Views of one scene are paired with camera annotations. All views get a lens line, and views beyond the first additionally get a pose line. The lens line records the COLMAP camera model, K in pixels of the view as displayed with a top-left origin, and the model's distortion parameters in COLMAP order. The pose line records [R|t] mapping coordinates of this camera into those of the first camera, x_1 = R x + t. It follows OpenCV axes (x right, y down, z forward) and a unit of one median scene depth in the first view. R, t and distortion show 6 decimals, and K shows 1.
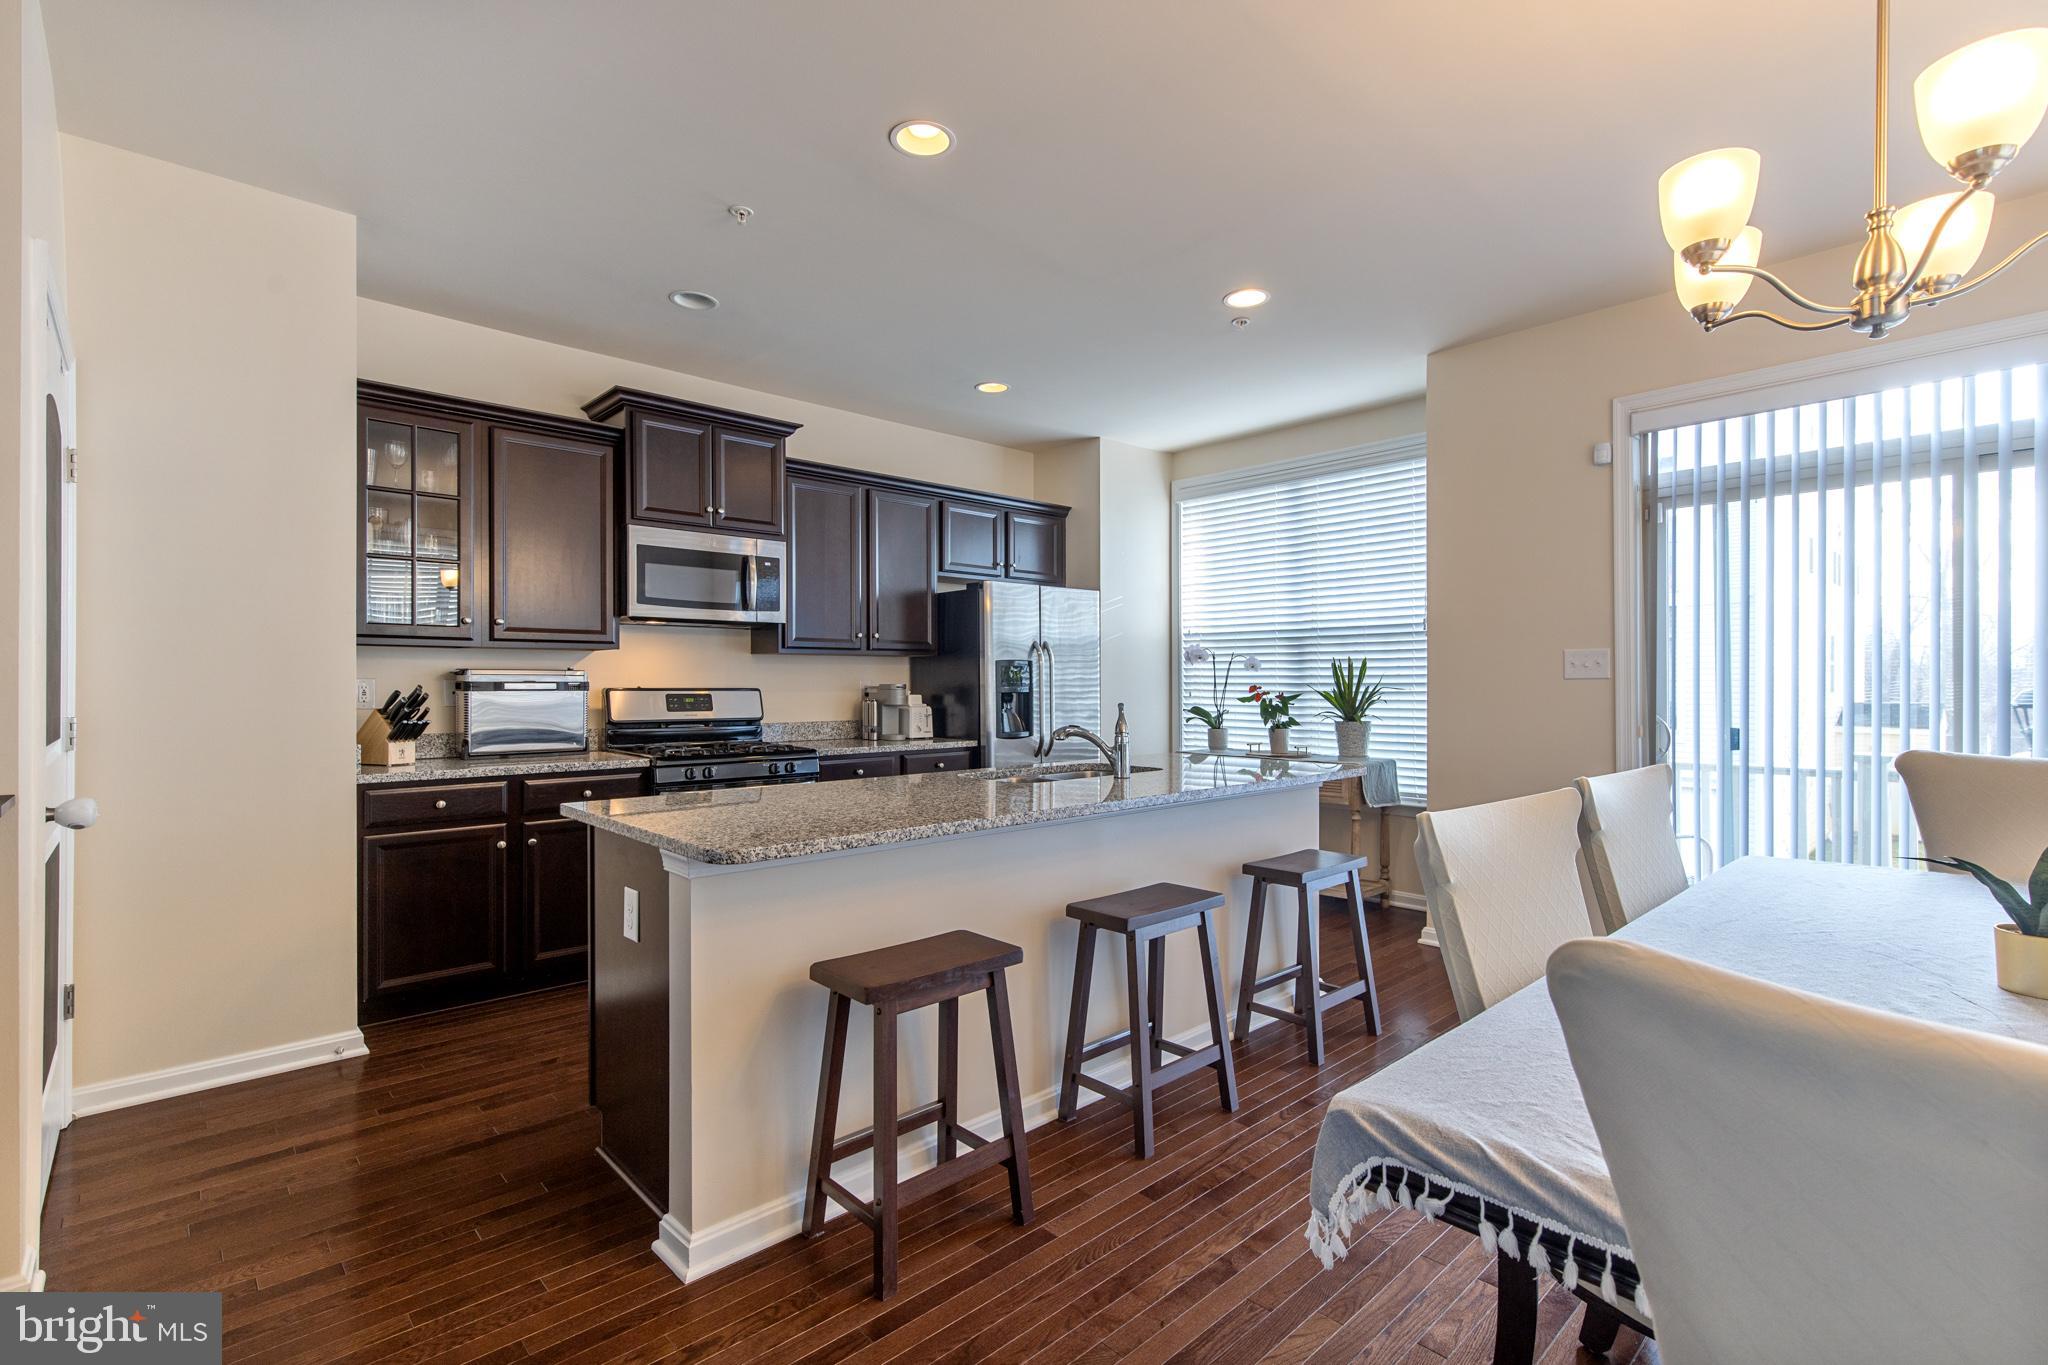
lens RADIAL K [[932.4, 0, 1024.0], [0, 932.4, 682.5], [0, 0, 1]] dist [-0.000562, -0.000071]
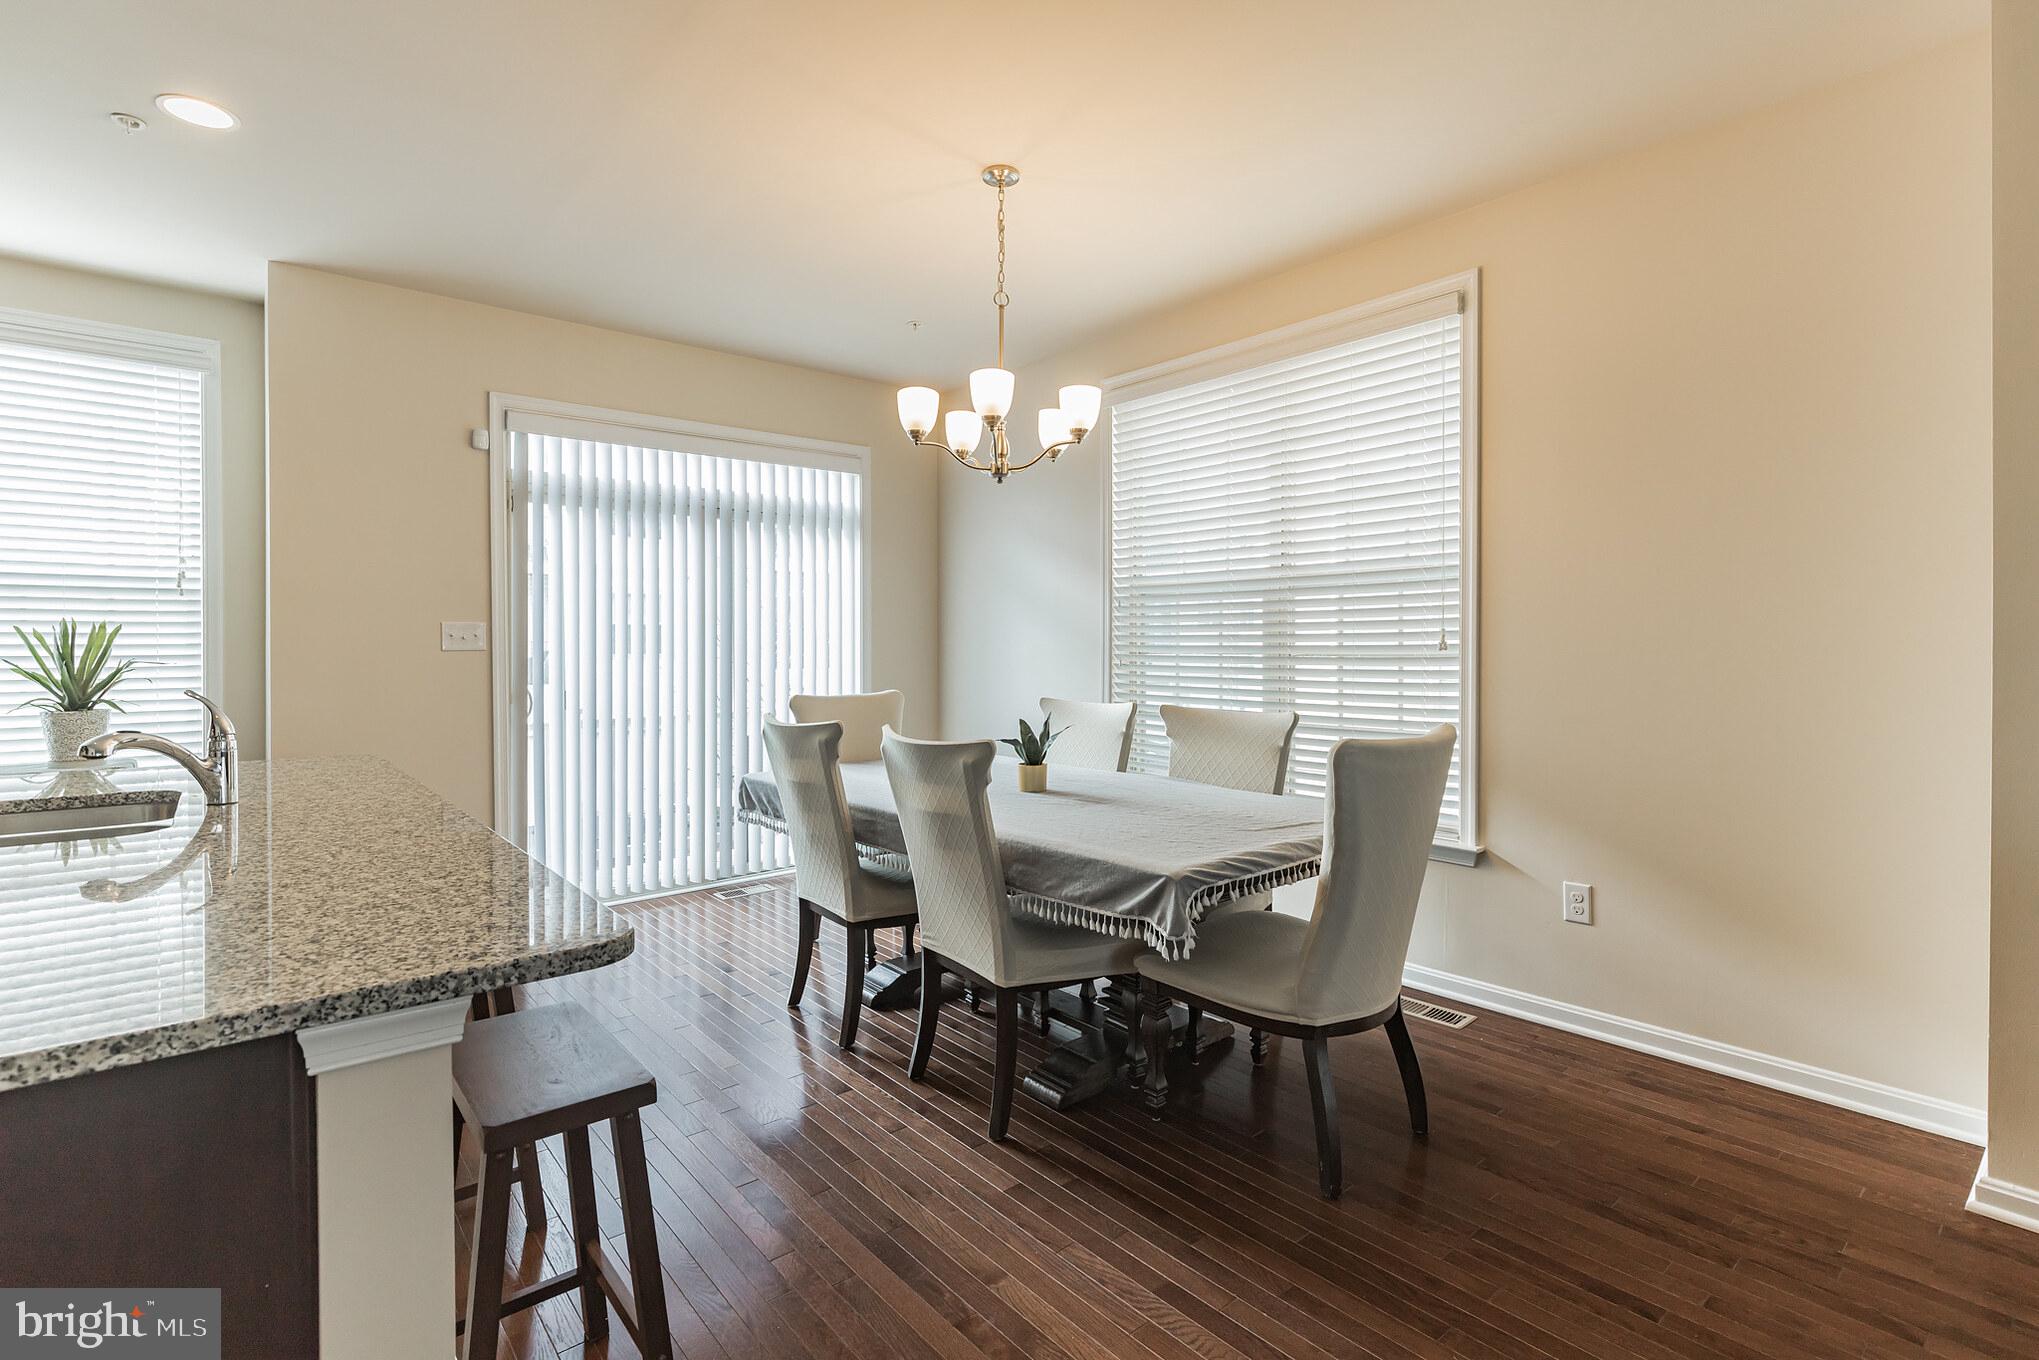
lens RADIAL K [[949.6, 0, 1020.6], [0, 949.6, 657.1], [0, 0, 1]] dist [-0.000124, -0.000053]
pose [[0.040345, -0.004632, 0.999175, -0.441706], [-0.000265, 0.999989, 0.004647, -0.002281], [-0.999186, -0.000452, 0.040343, 0.337113]]
